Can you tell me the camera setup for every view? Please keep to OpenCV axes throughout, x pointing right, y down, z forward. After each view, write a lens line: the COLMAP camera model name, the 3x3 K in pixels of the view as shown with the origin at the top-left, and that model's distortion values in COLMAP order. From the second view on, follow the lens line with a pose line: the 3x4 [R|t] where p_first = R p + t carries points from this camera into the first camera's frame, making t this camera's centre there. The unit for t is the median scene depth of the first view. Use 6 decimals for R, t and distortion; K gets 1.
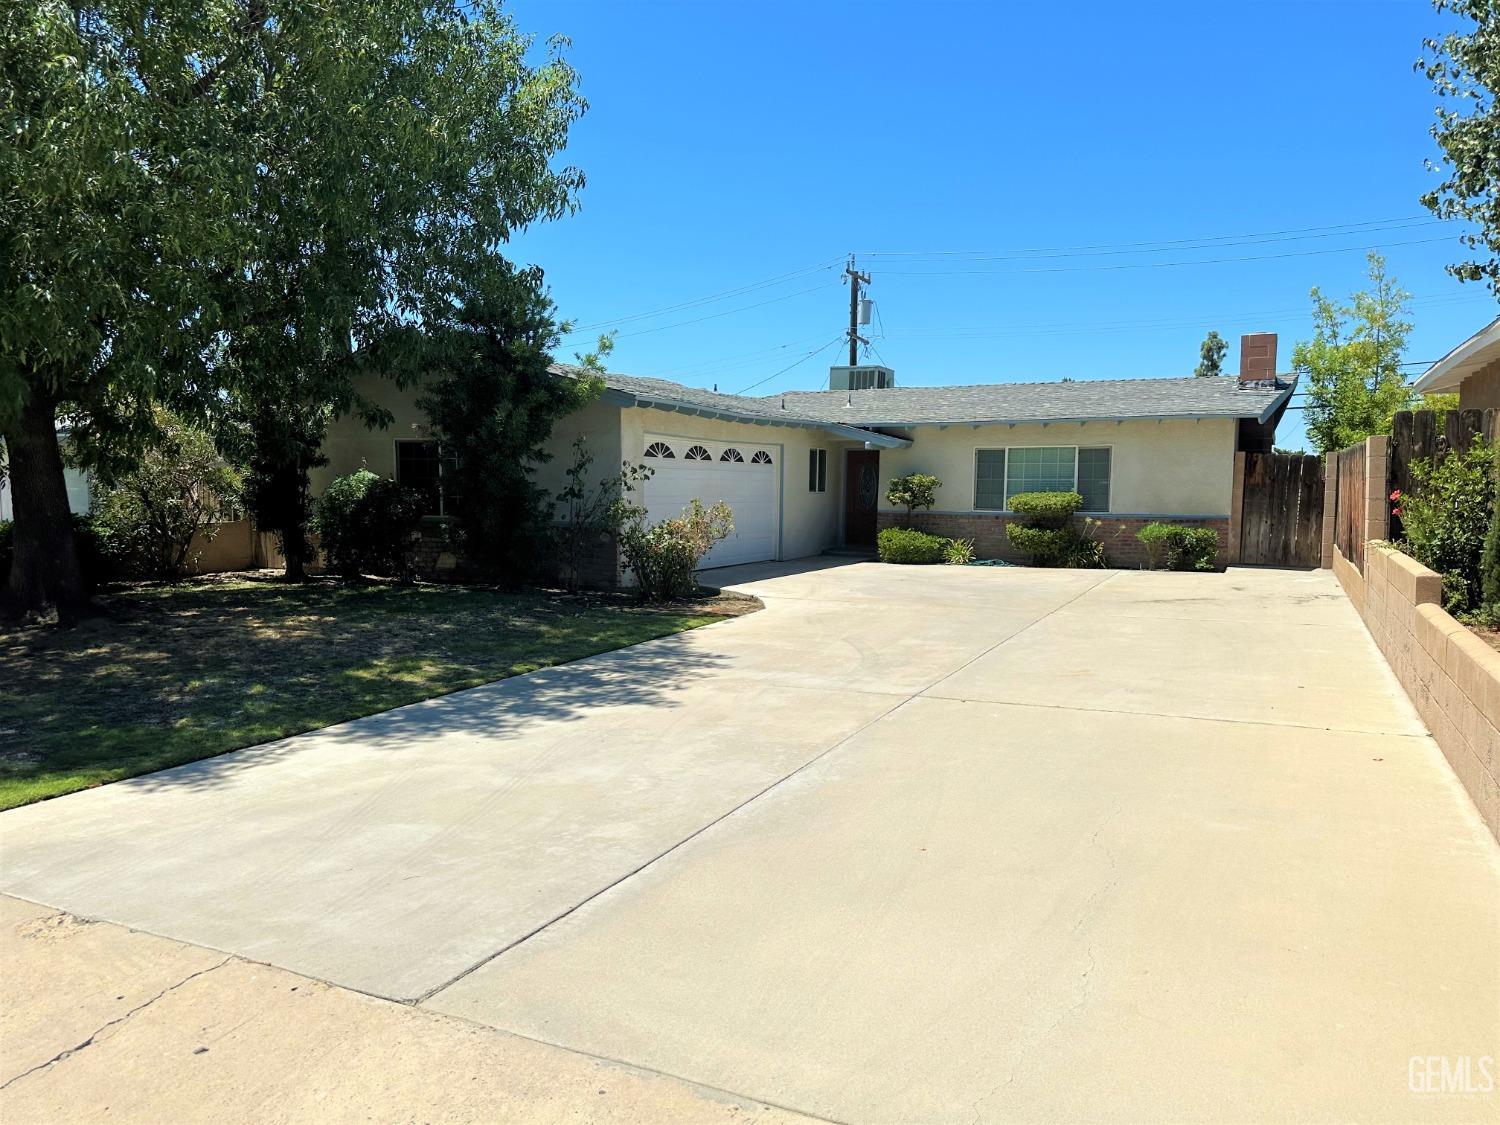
lens RADIAL K [[1042.5, 0, 743.5], [0, 1042.5, 566.2], [0, 0, 1]] dist [0.043144, -0.055462]
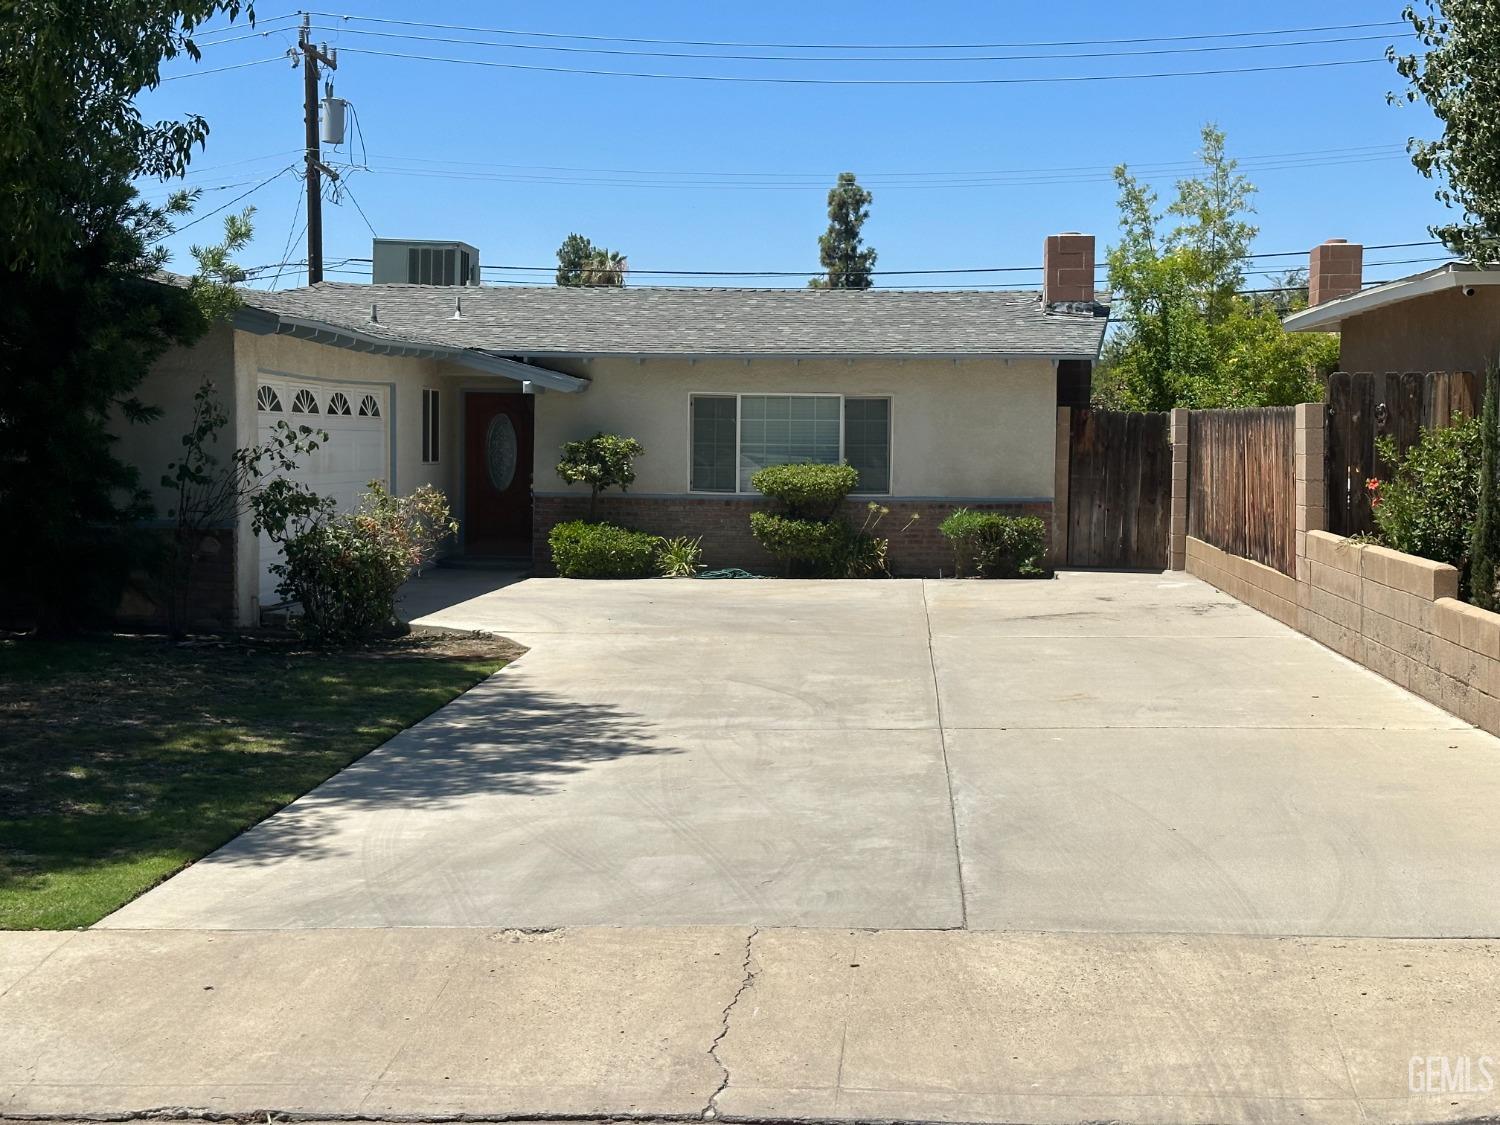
lens RADIAL K [[2096.7, 0, 750.5], [0, 2096.7, 551.5], [0, 0, 1]] dist [0.142391, 0.000000]
pose [[0.920564, -0.019371, 0.390111, -0.346950], [0.026841, 0.999546, -0.013705, 0.001844], [-0.389668, 0.023088, 0.920666, -0.269237]]
